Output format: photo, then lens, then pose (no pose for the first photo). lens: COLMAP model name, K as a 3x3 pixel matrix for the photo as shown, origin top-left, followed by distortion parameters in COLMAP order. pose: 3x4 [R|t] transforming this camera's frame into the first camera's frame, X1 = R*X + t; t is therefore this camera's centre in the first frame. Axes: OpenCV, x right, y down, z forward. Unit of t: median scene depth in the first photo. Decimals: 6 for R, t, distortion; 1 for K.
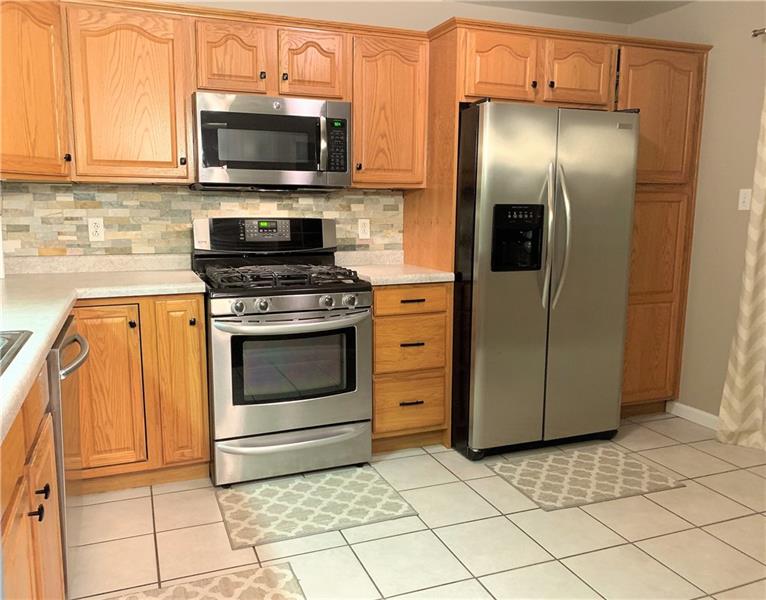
lens RADIAL K [[591.9, 0, 381.9], [0, 591.9, 296.5], [0, 0, 1]] dist [0.034987, -0.025966]
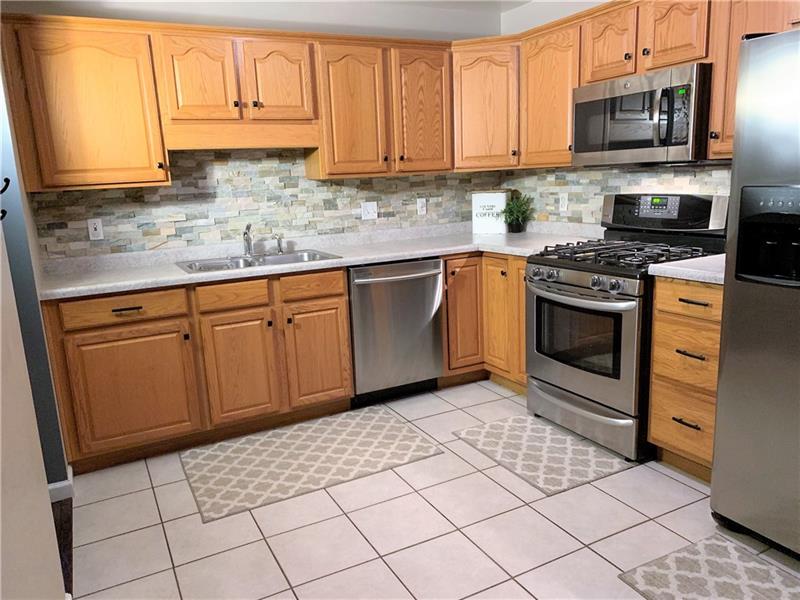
lens RADIAL K [[612.7, 0, 399.1], [0, 612.7, 303.7], [0, 0, 1]] dist [-0.001023, -0.006077]
pose [[0.118783, 0.194873, -0.973609, 0.828656], [-0.097655, 0.978090, 0.183856, -0.106276], [0.988106, 0.073239, 0.135211, 0.480003]]
